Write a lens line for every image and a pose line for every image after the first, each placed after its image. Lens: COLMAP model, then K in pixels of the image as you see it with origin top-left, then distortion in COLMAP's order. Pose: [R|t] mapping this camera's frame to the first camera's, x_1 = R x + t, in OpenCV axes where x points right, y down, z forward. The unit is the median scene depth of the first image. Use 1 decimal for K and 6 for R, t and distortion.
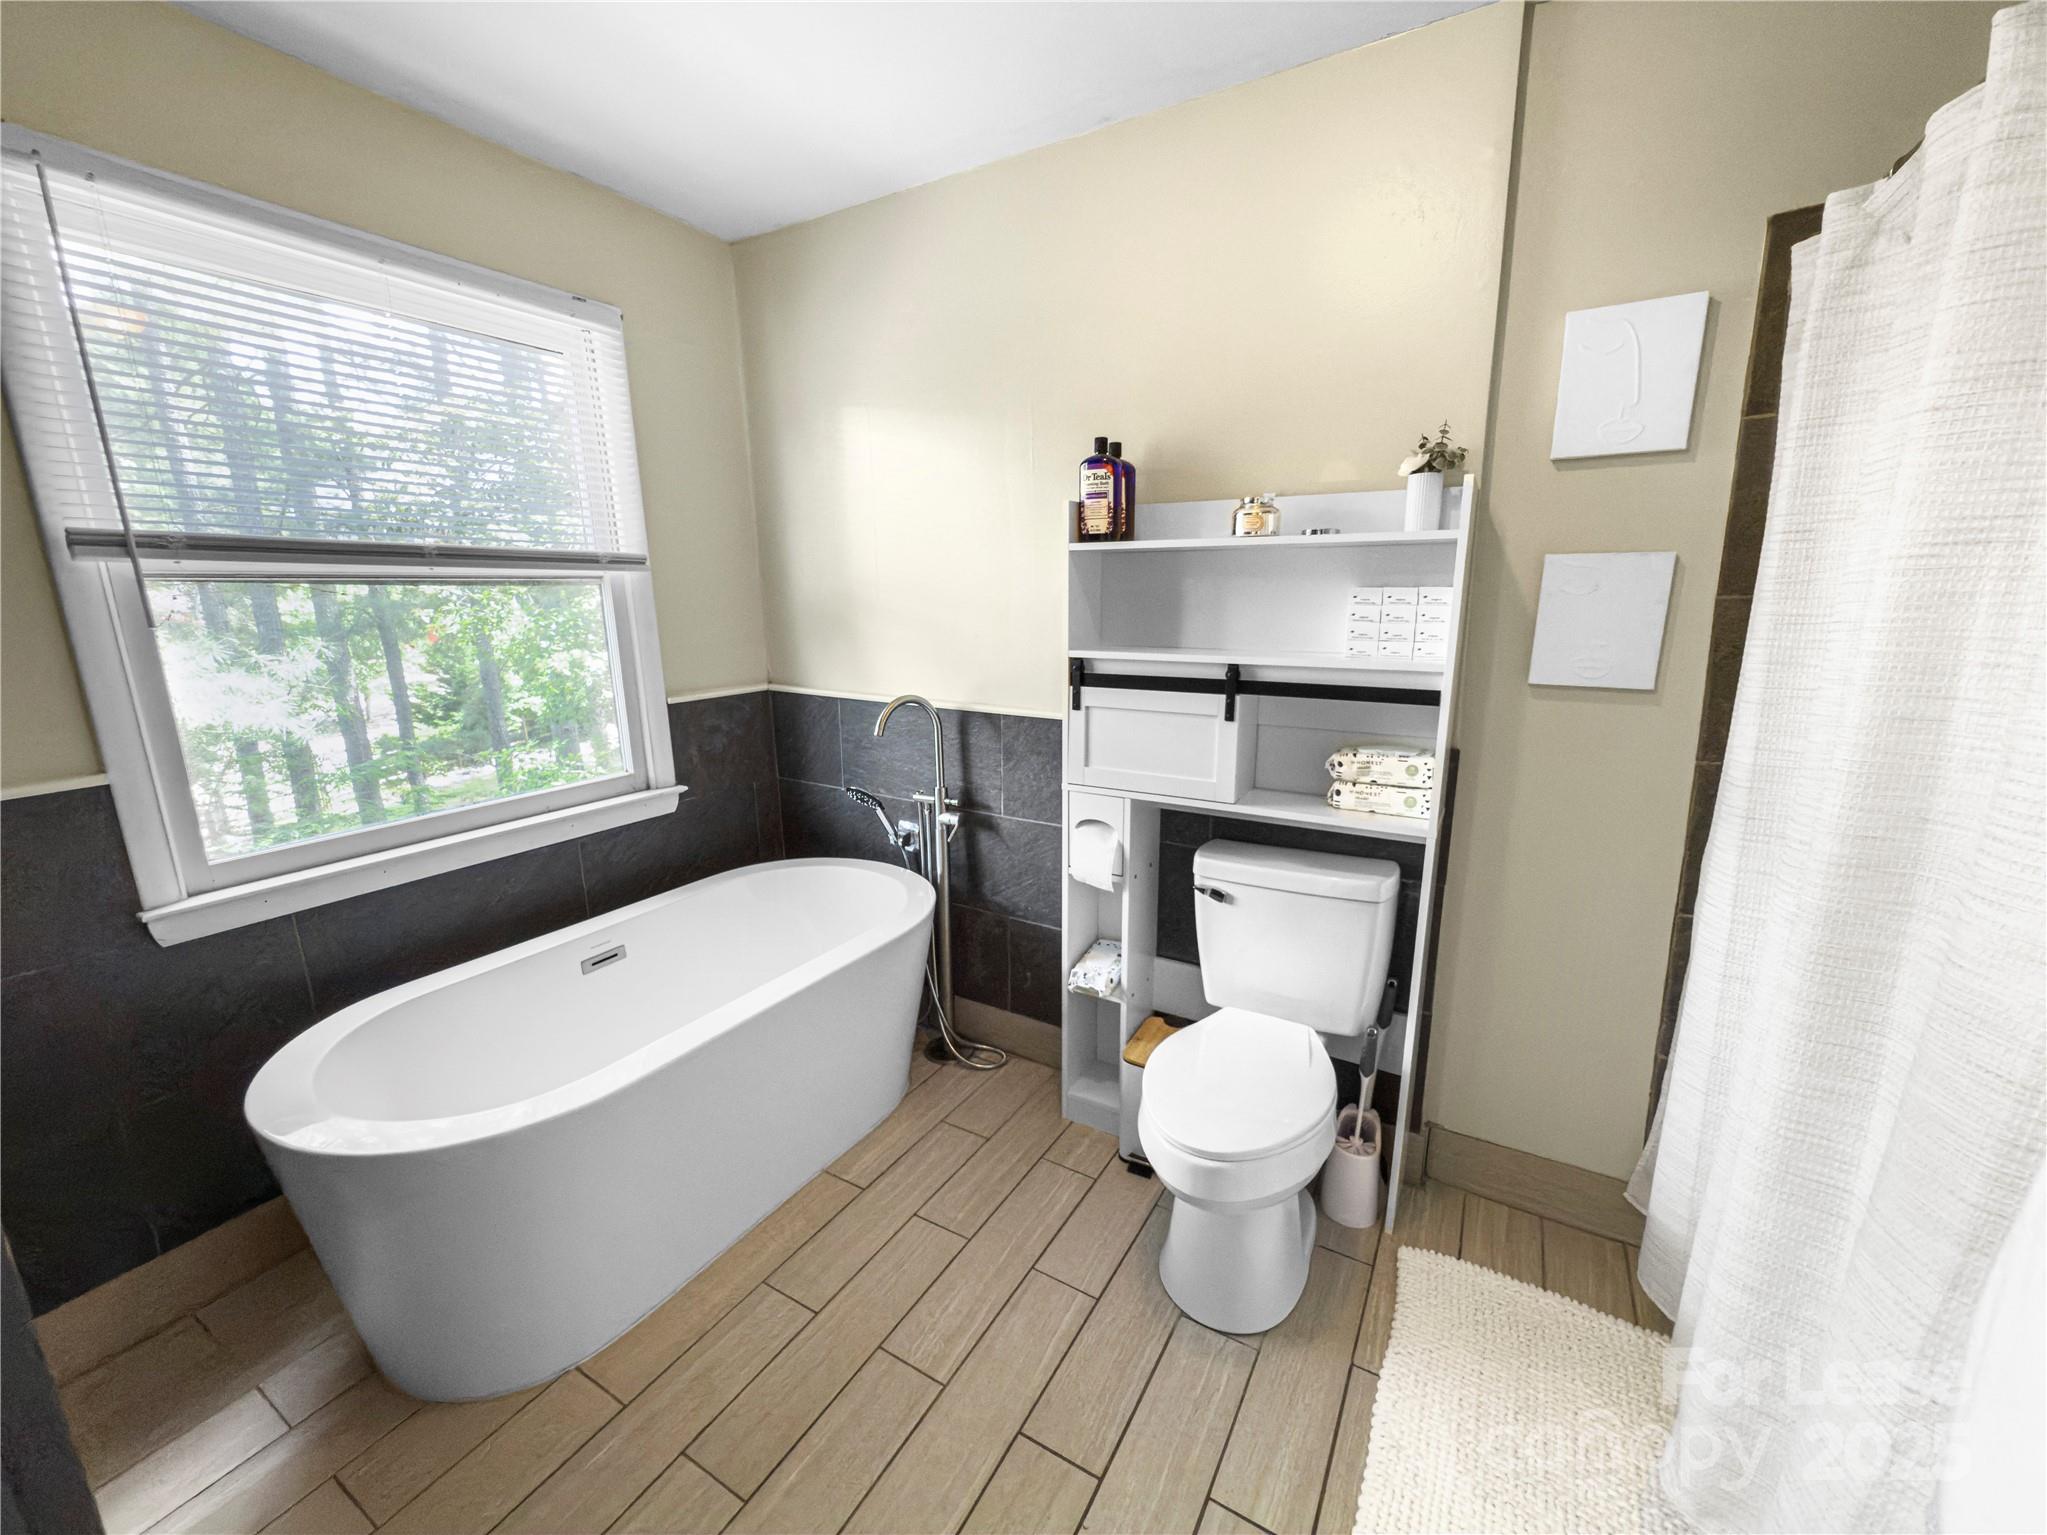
lens RADIAL K [[834.1, 0, 1028.4], [0, 834.1, 780.0], [0, 0, 1]] dist [-0.002813, 0.000292]
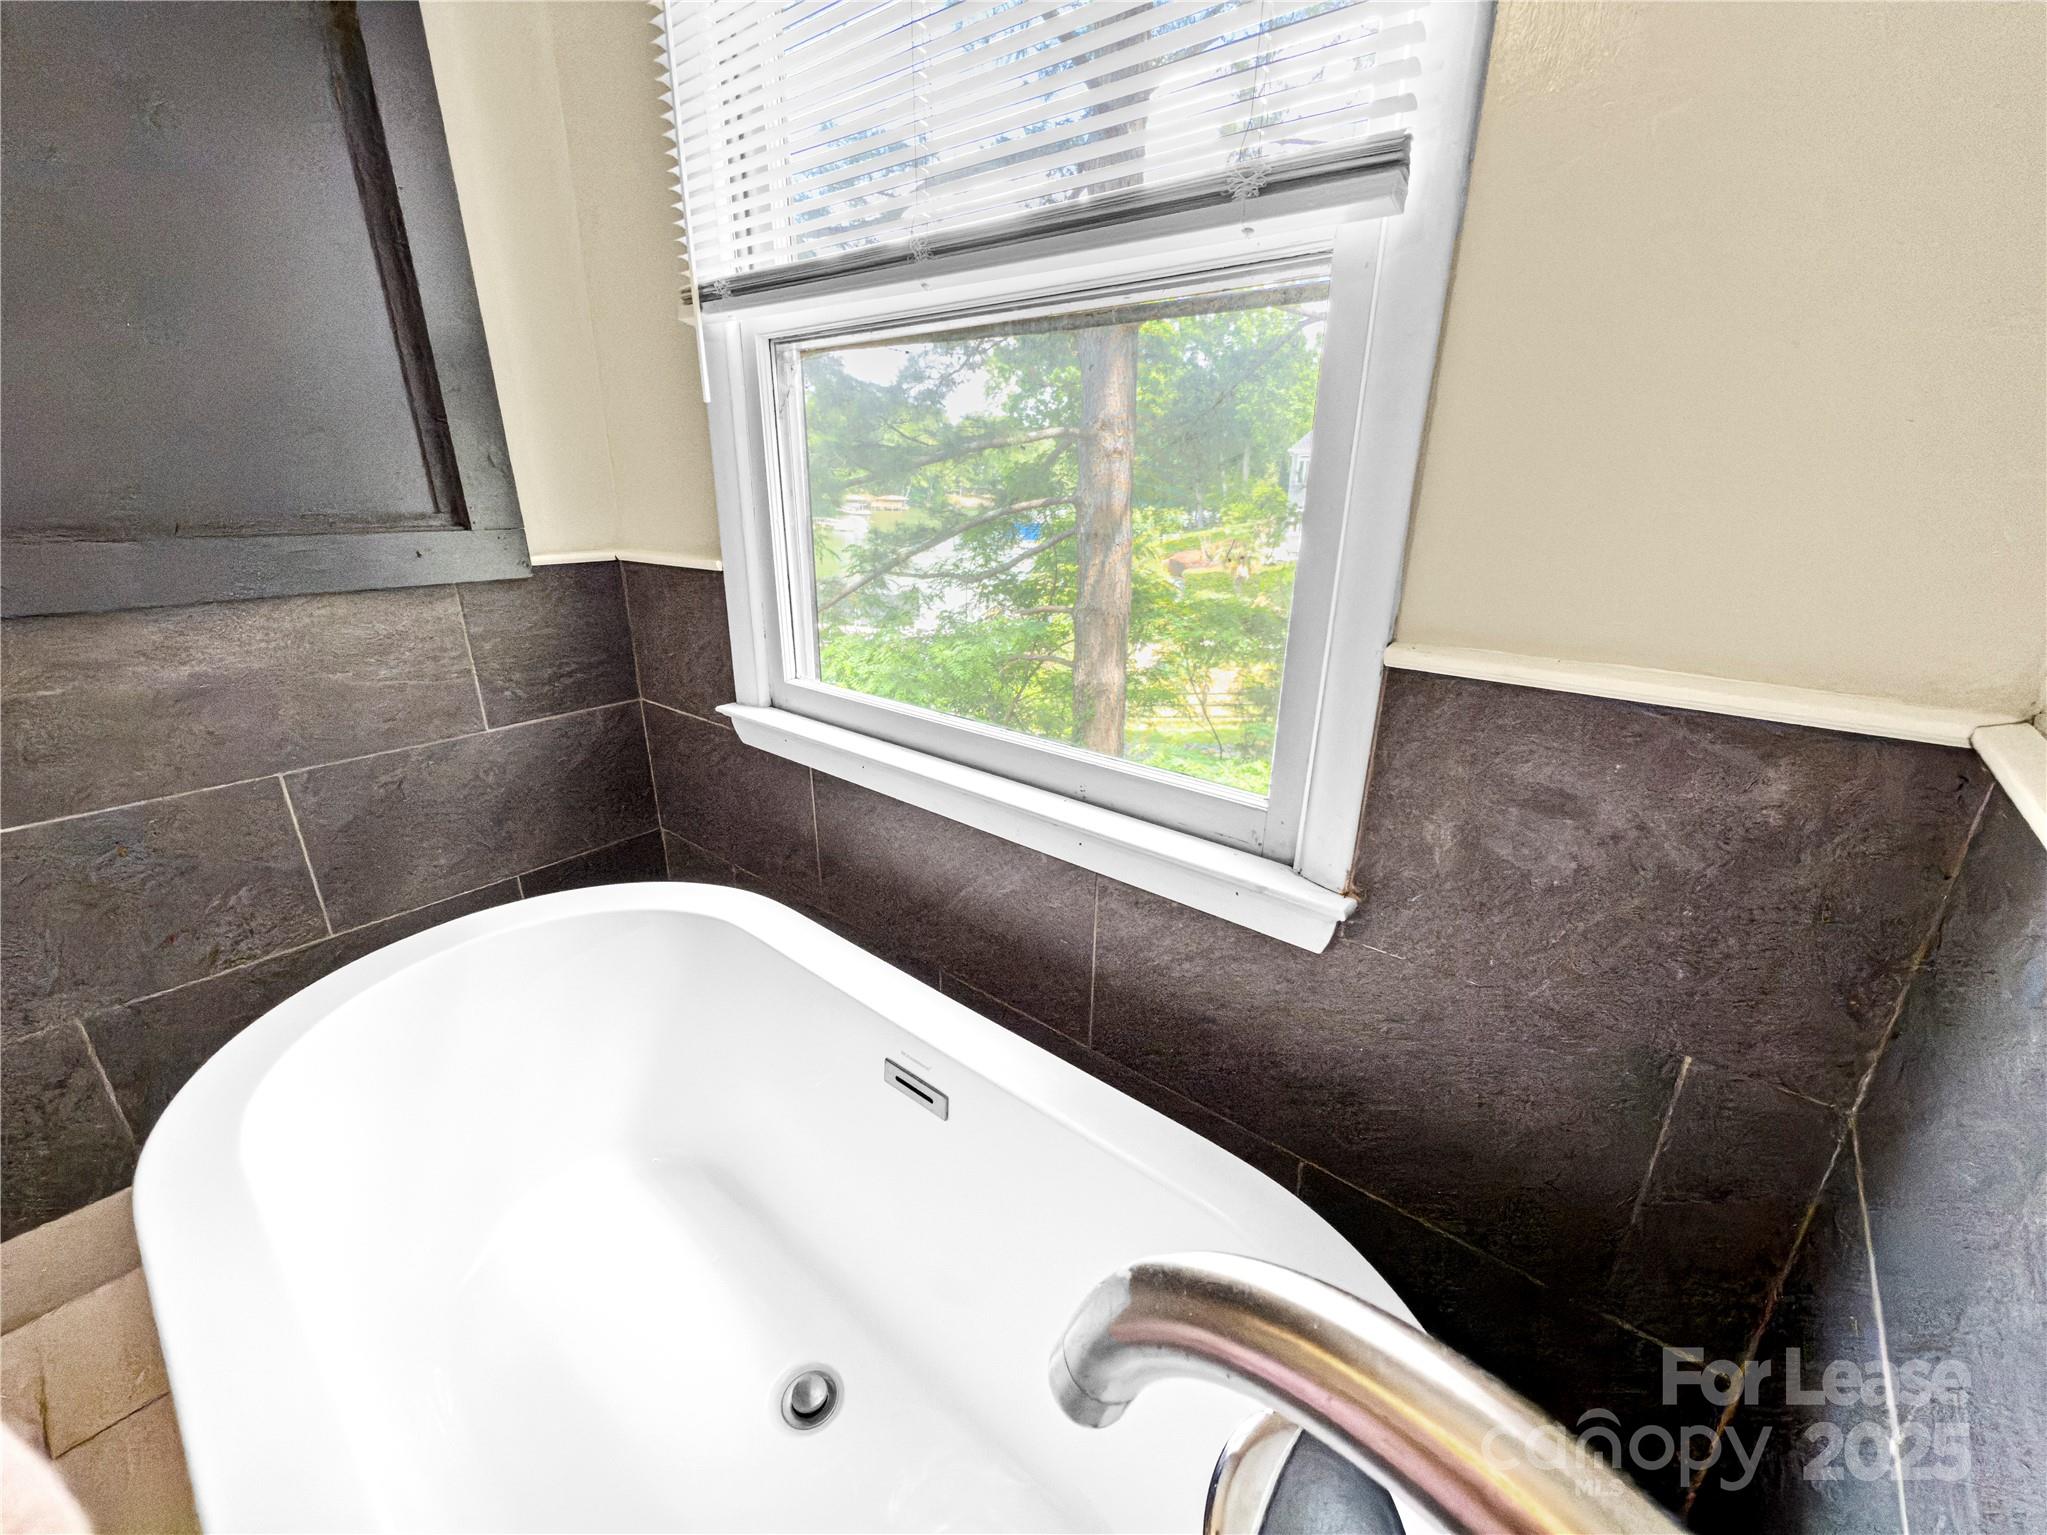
lens RADIAL K [[834.1, 0, 1023.0], [0, 834.1, 770.6], [0, 0, 1]] dist [-0.002813, 0.000292]
pose [[-0.161941, 0.352512, -0.921689, -0.107559], [-0.224421, 0.896386, 0.382266, -0.156673], [0.960942, 0.268751, -0.066051, 0.962482]]
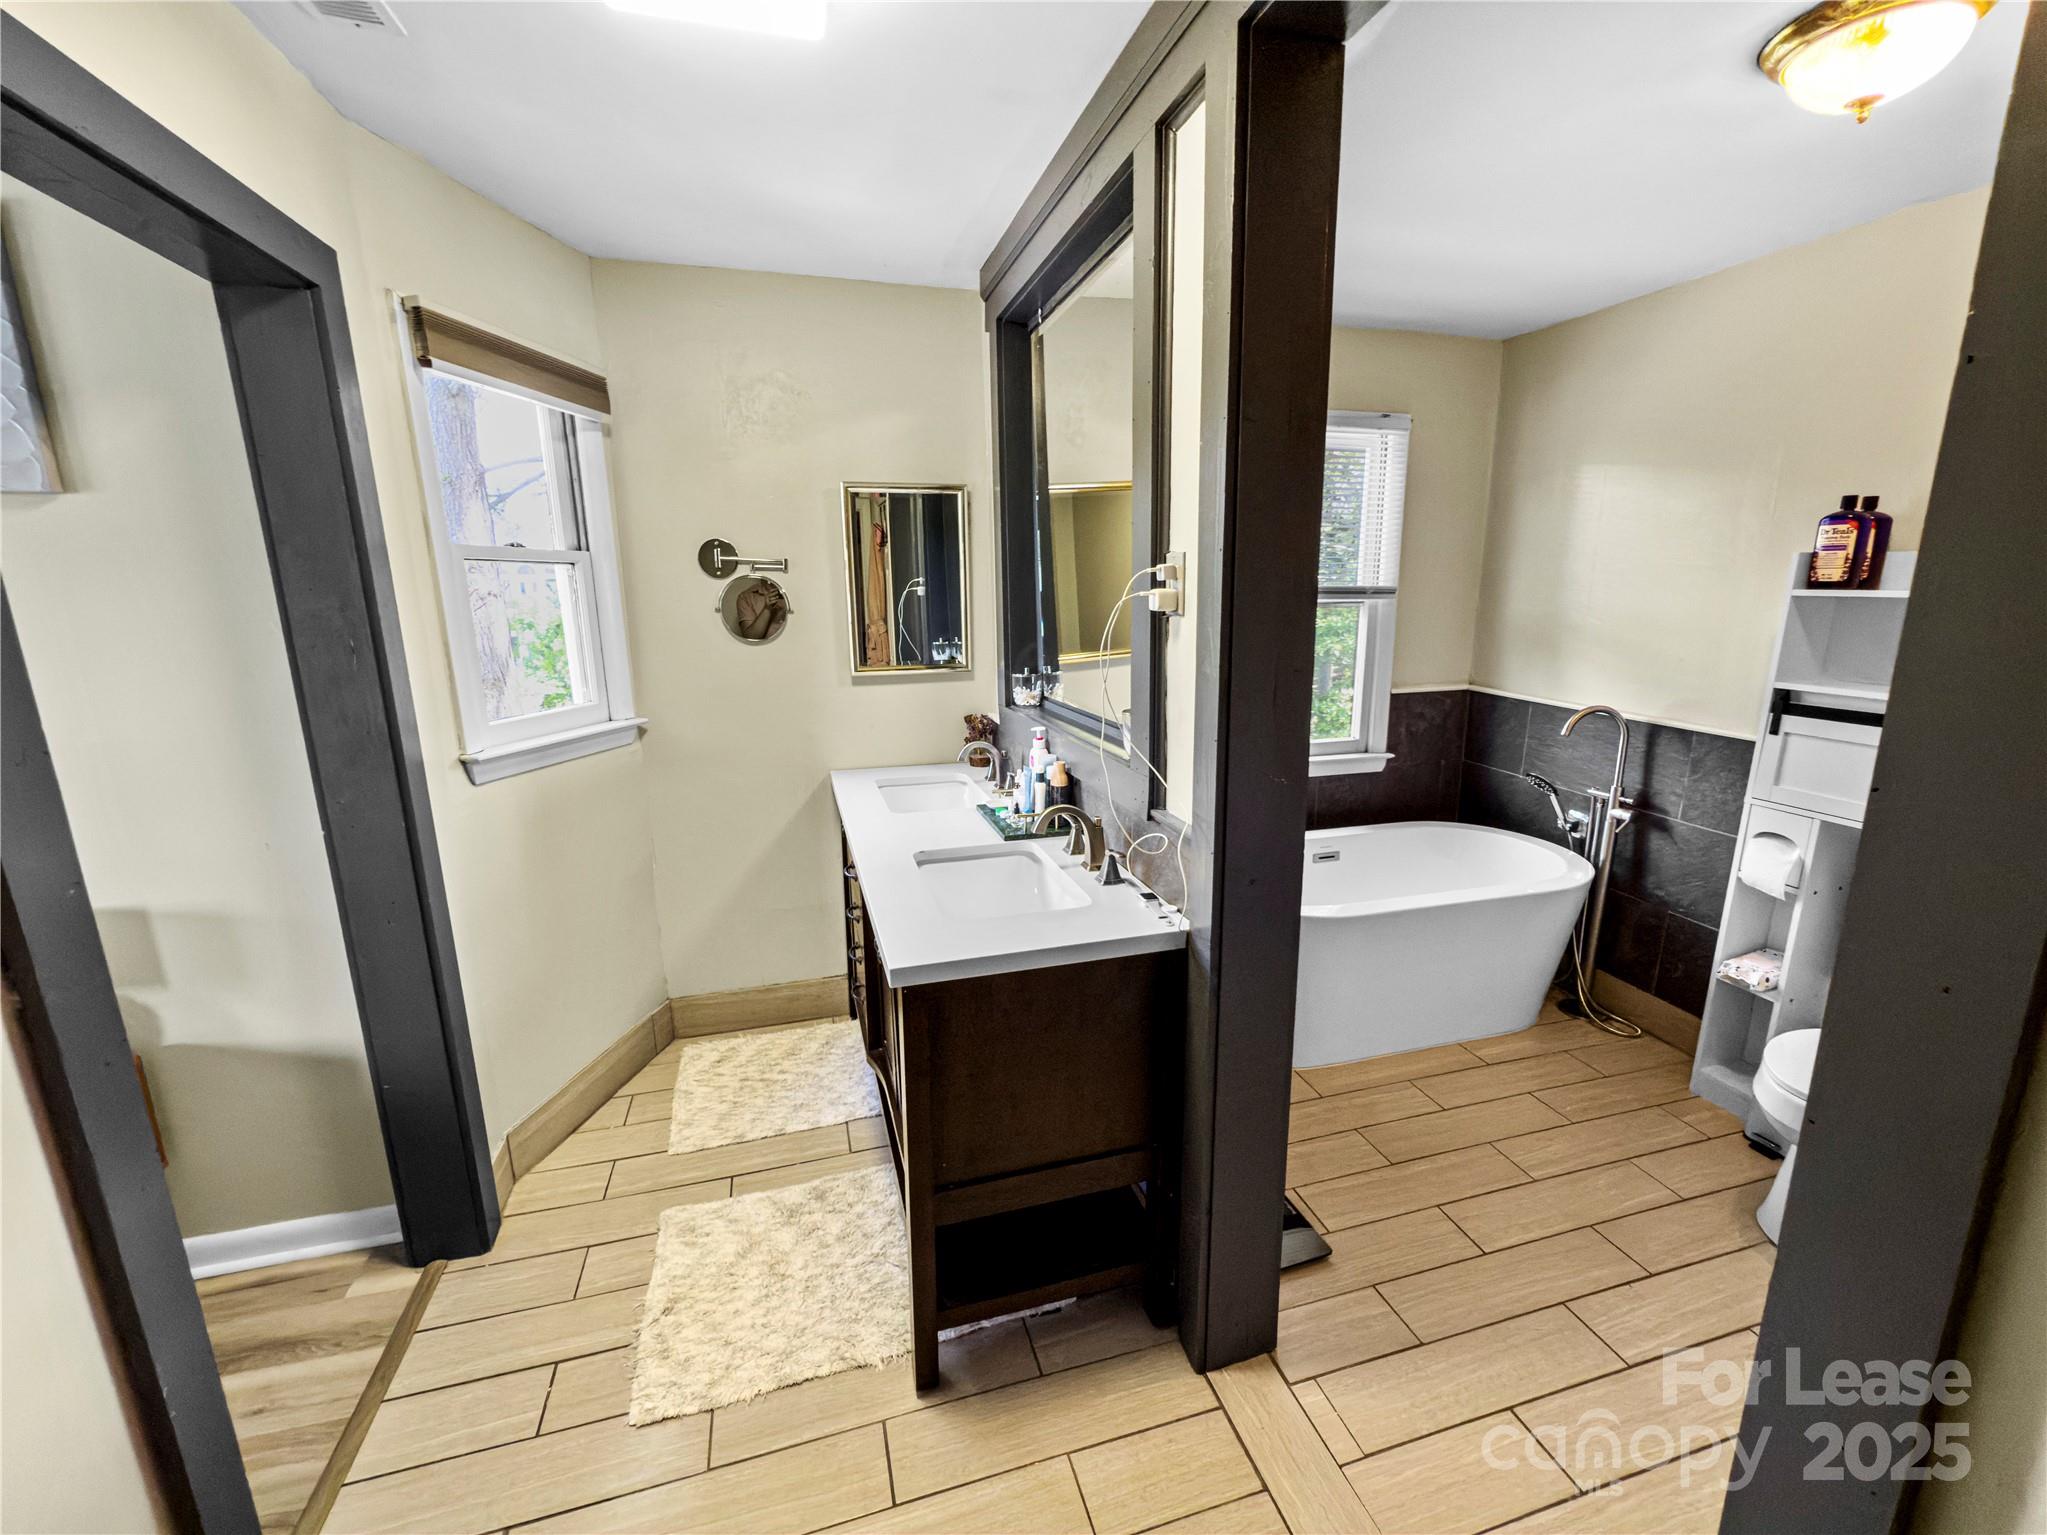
lens RADIAL K [[834.1, 0, 1017.3], [0, 834.1, 764.6], [0, 0, 1]] dist [-0.002813, 0.000292]
pose [[0.724596, 0.153700, -0.671816, 0.069957], [-0.155929, 0.986098, 0.057423, 0.045725], [0.671302, 0.063147, 0.738489, -0.463841]]
